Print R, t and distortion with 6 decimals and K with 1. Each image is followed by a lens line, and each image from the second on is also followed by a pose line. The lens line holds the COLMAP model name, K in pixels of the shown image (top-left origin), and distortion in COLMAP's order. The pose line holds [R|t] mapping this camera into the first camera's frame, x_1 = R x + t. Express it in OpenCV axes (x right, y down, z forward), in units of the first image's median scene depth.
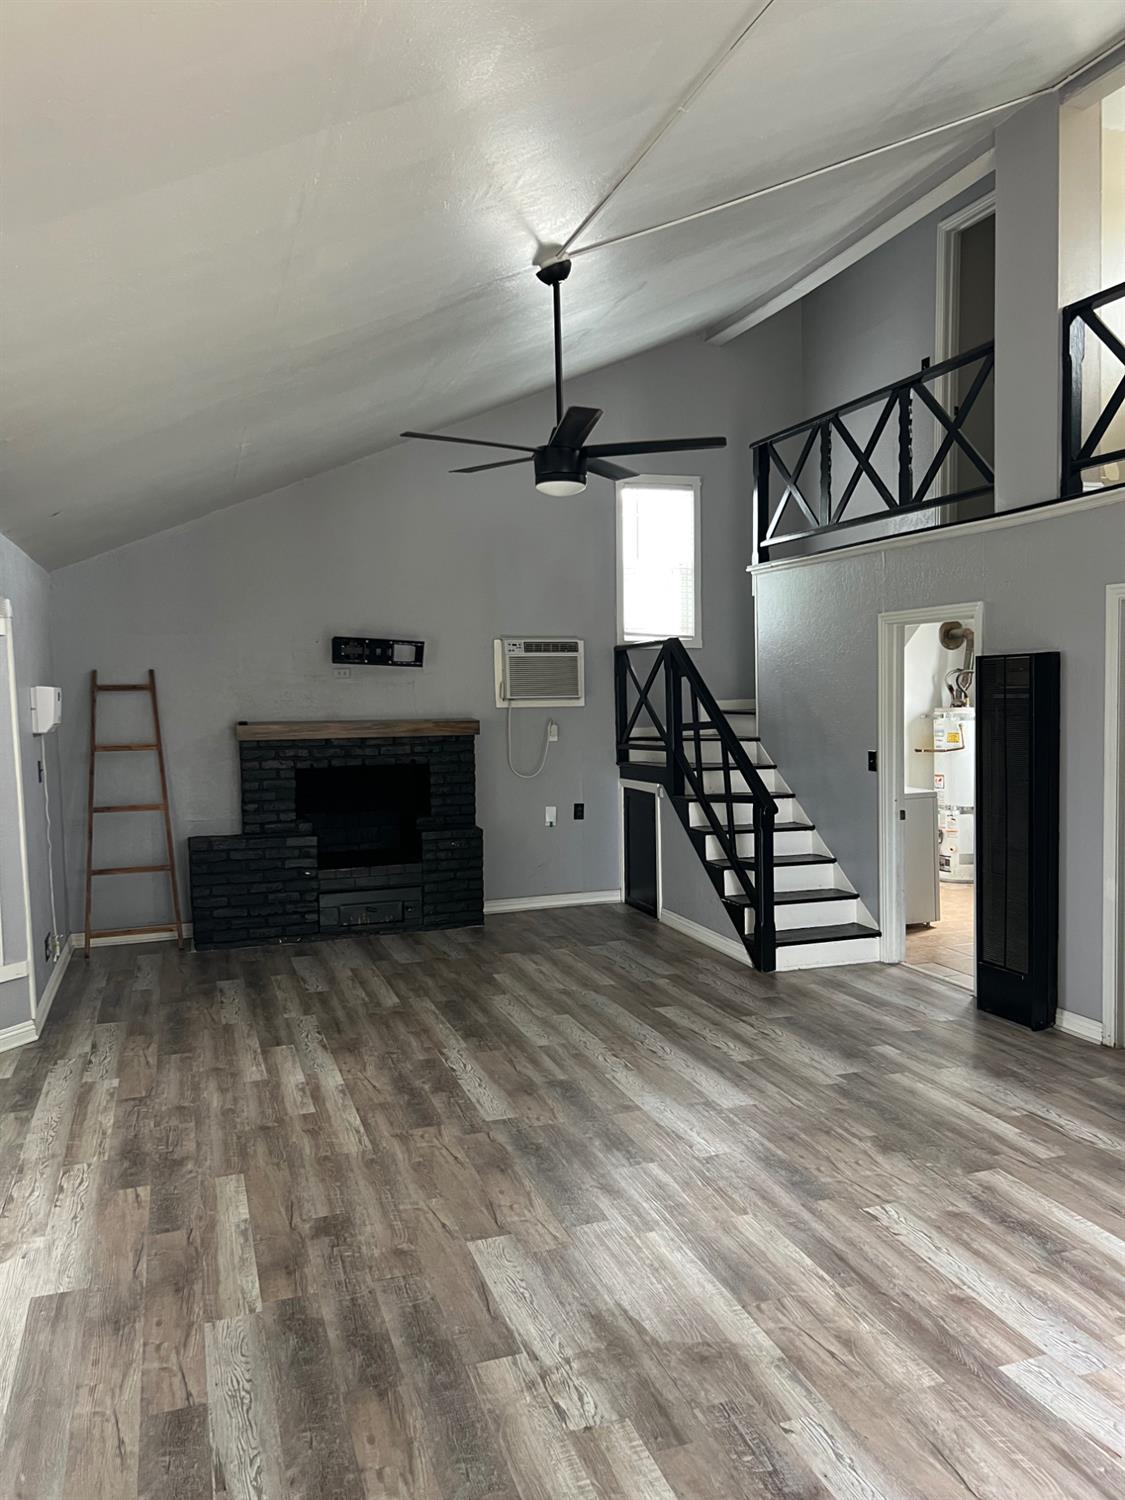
lens RADIAL K [[1130.6, 0, 555.2], [0, 1130.6, 749.8], [0, 0, 1]] dist [0.027323, 0.000093]
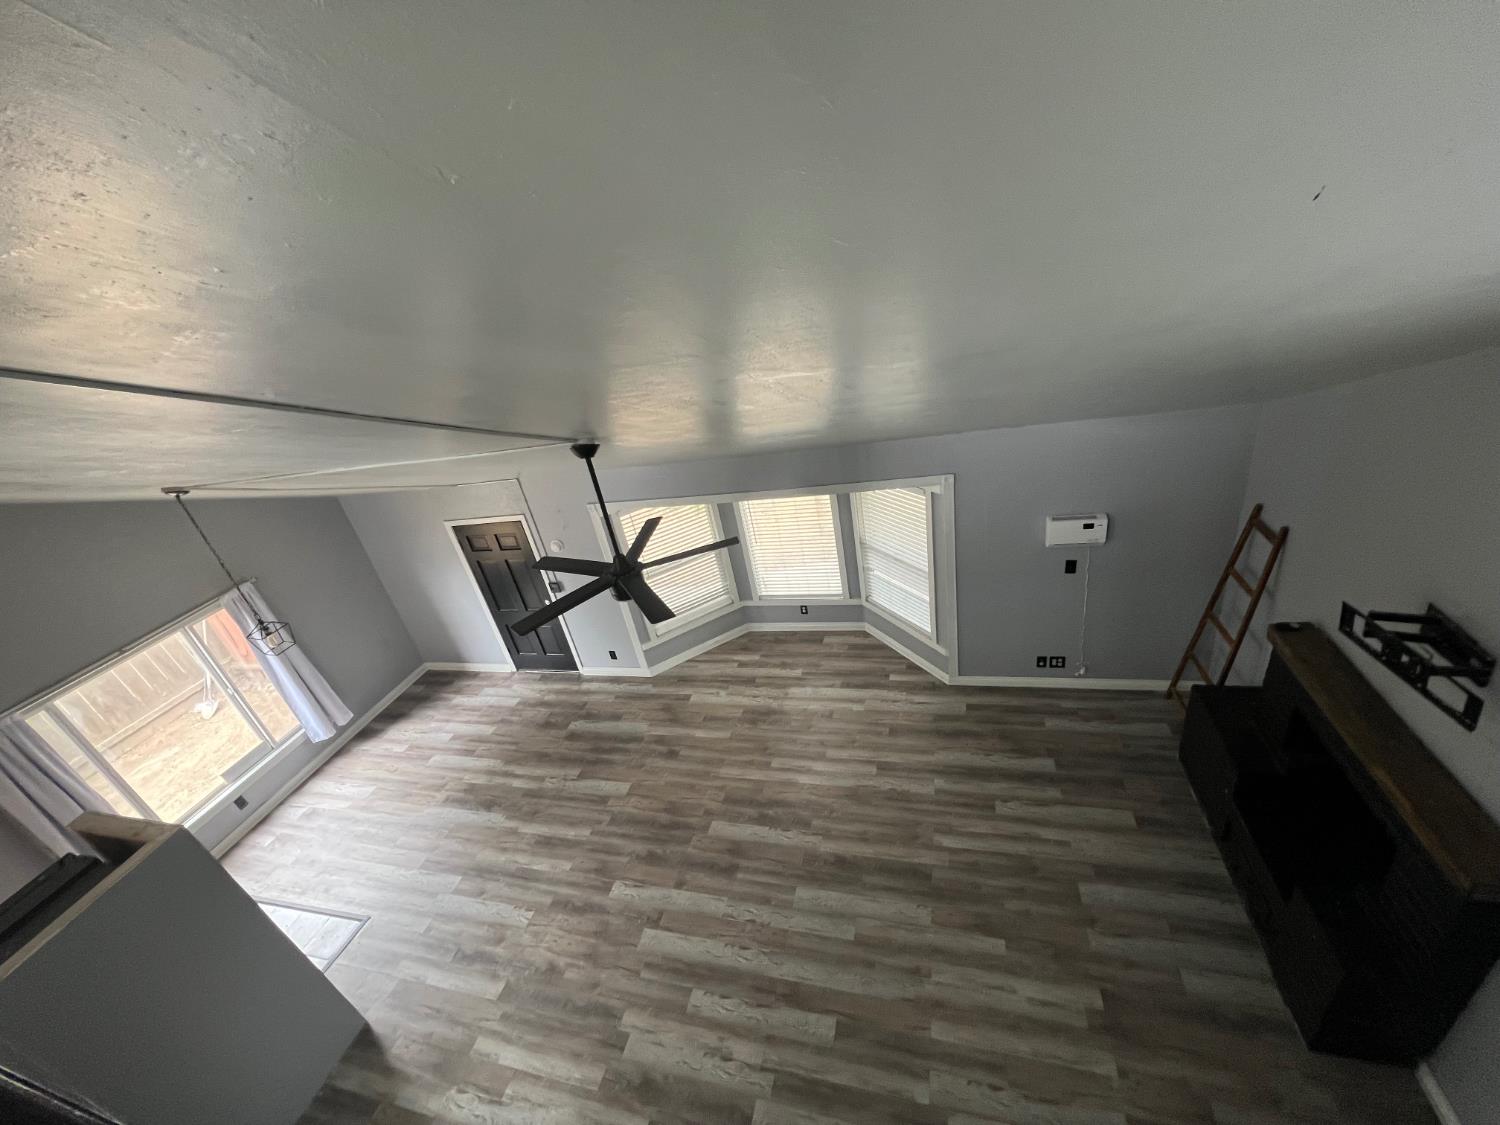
lens RADIAL K [[604.1, 0, 741.6], [0, 604.1, 569.5], [0, 0, 1]] dist [-0.000680, -0.000023]
pose [[-0.550519, 0.500608, -0.668073, 0.402353], [0.155035, 0.847643, 0.507411, -0.595663], [0.820301, 0.175765, -0.544255, 1.489391]]
